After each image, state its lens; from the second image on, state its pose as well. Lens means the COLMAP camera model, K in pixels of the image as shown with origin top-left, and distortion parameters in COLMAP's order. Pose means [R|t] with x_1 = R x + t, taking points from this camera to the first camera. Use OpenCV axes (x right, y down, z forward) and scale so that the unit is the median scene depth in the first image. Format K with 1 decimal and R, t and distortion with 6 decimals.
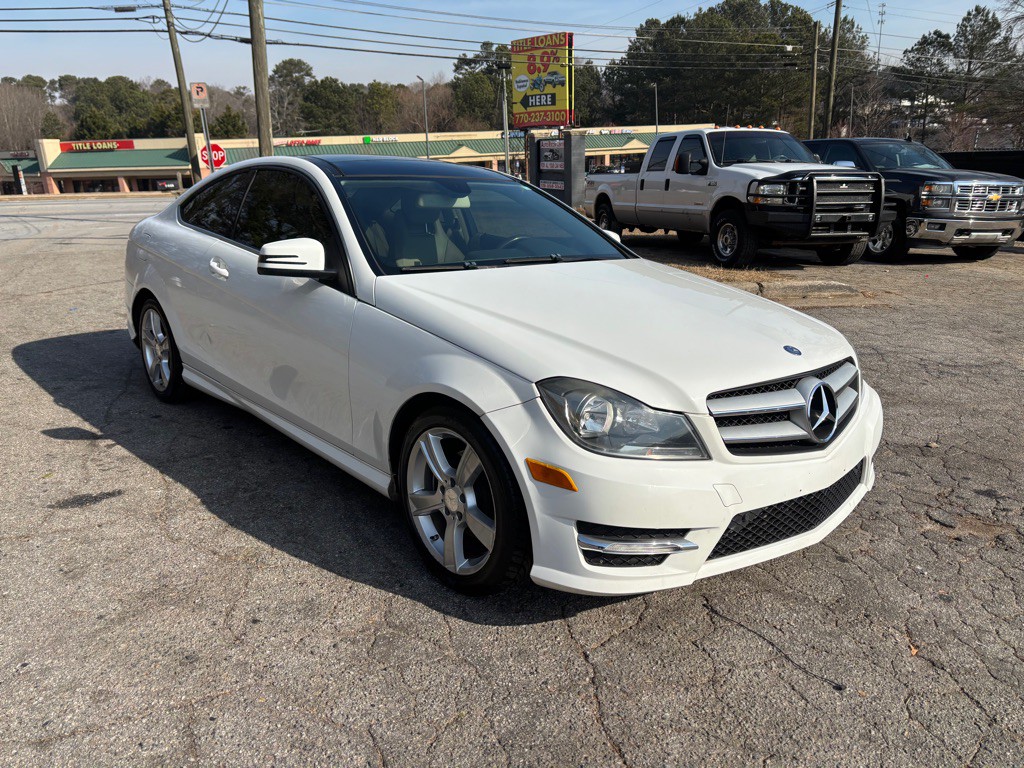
lens RADIAL K [[772.9, 0, 512.1], [0, 772.9, 390.2], [0, 0, 1]] dist [0.050783, -0.054930]
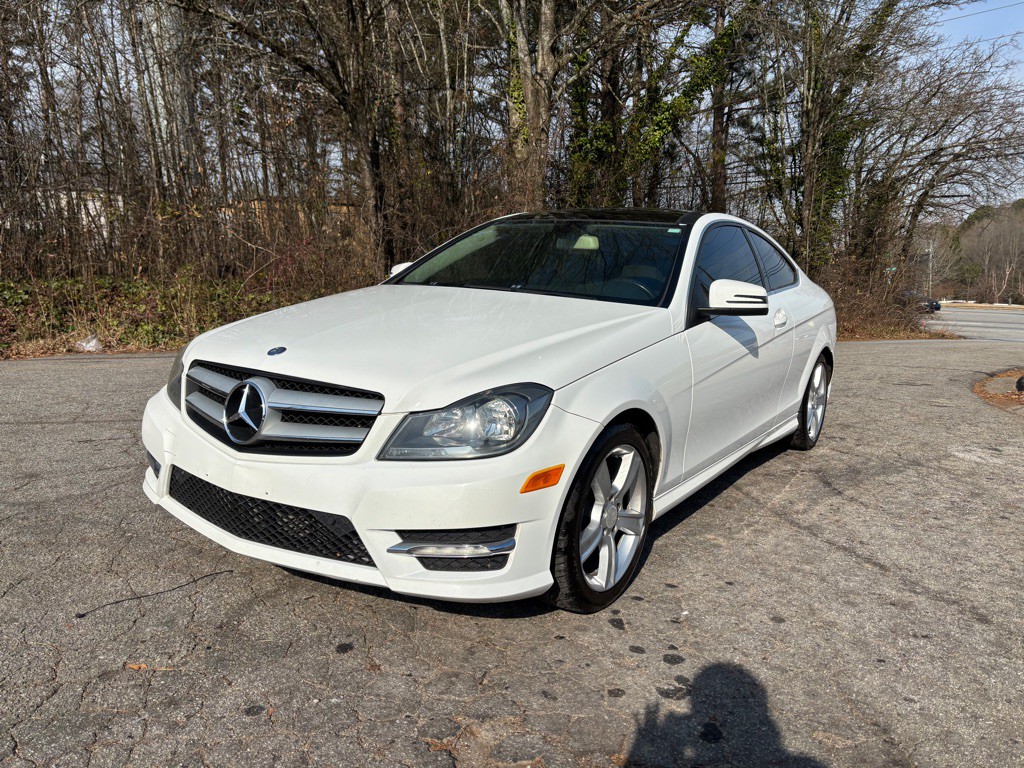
lens RADIAL K [[772.9, 0, 507.2], [0, 772.9, 393.8], [0, 0, 1]] dist [0.050783, -0.054930]
pose [[0.251972, 0.157295, -0.954866, 0.920696], [-0.287855, 0.954223, 0.081229, -0.109125], [0.923932, 0.254395, 0.285716, 0.674119]]
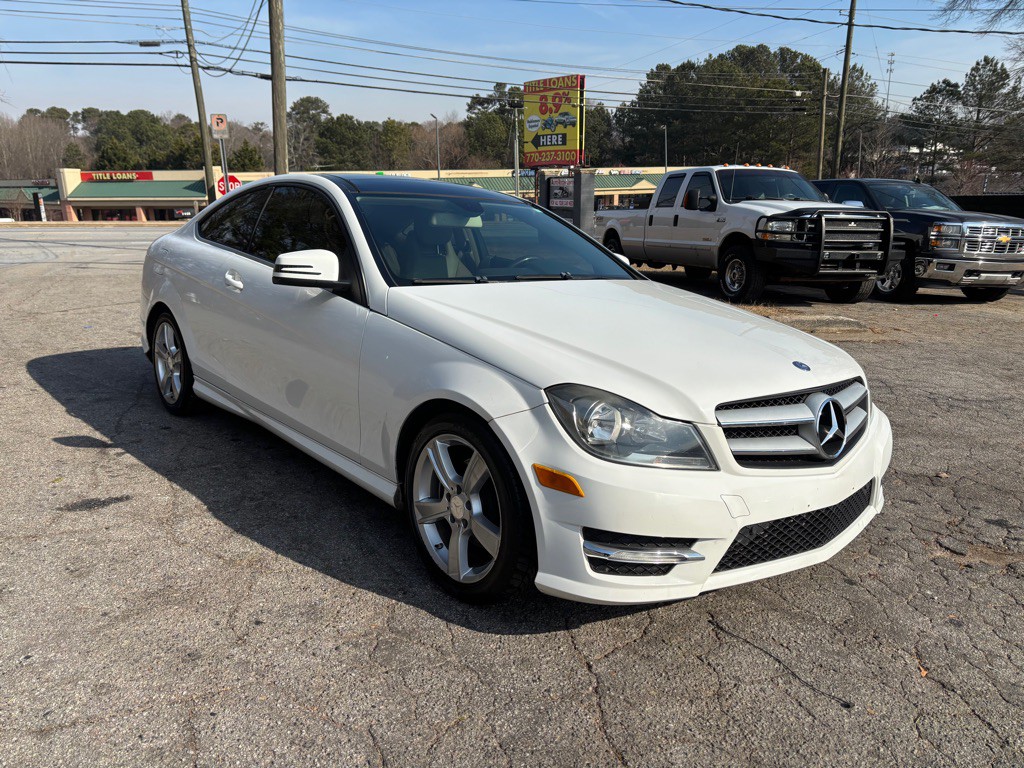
lens RADIAL K [[772.9, 0, 504.1], [0, 772.9, 391.1], [0, 0, 1]] dist [0.050783, -0.054930]
pose [[0.999565, 0.024130, -0.016939, -0.003069], [-0.024862, 0.998704, -0.044410, 0.023545], [0.015846, 0.044812, 0.998870, -0.003510]]
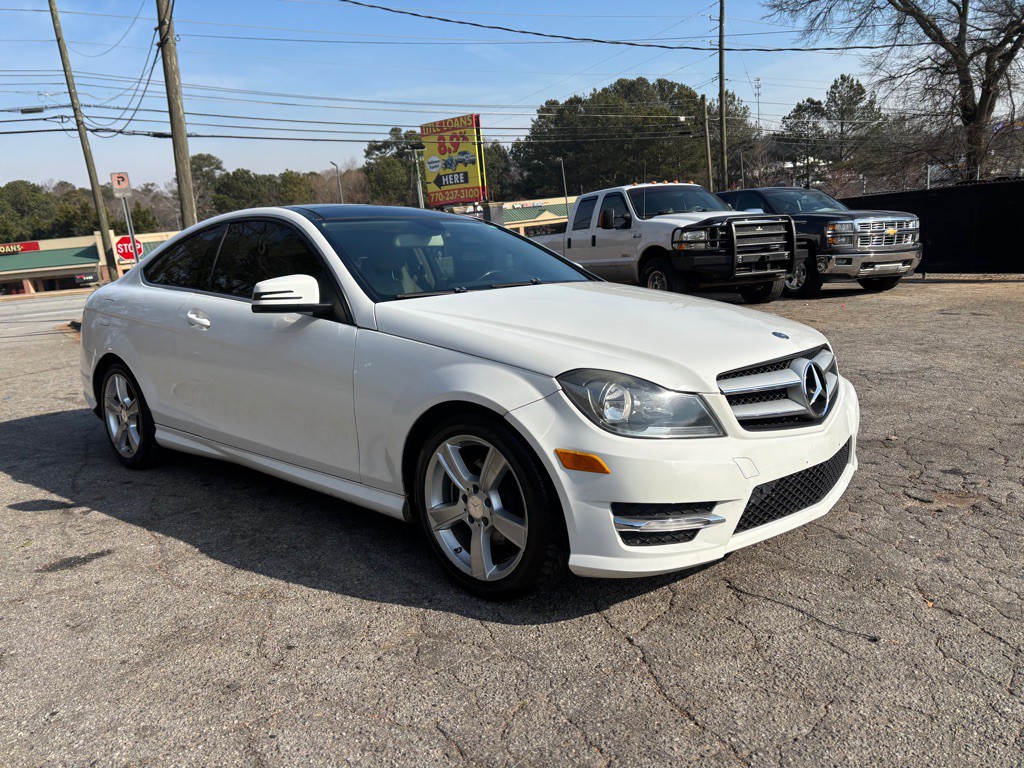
lens RADIAL K [[772.9, 0, 516.3], [0, 772.9, 377.3], [0, 0, 1]] dist [0.050783, -0.054930]
pose [[0.991811, -0.080103, 0.099467, -0.076536], [0.090339, 0.990562, -0.103078, 0.056577], [-0.090272, 0.111220, 0.989687, -0.017763]]
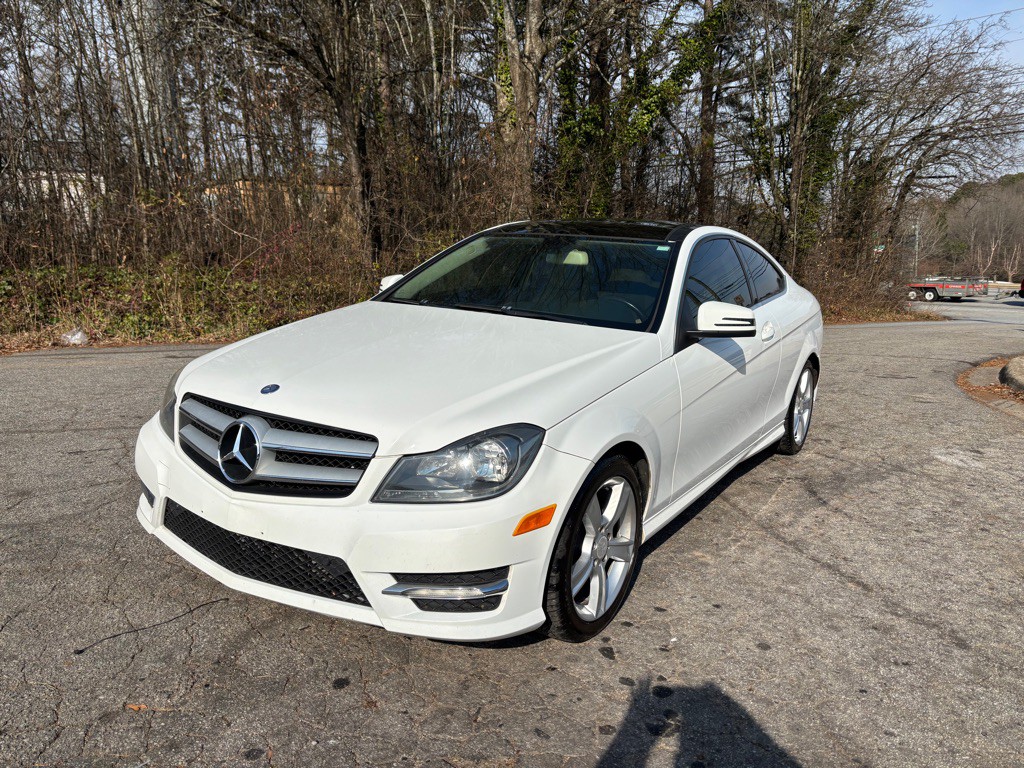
lens RADIAL K [[772.9, 0, 507.2], [0, 772.9, 394.4], [0, 0, 1]] dist [0.050783, -0.054930]
pose [[0.267098, 0.185470, -0.945653, 0.918729], [-0.285570, 0.952461, 0.106147, -0.157315], [0.920385, 0.241699, 0.307365, 0.656266]]
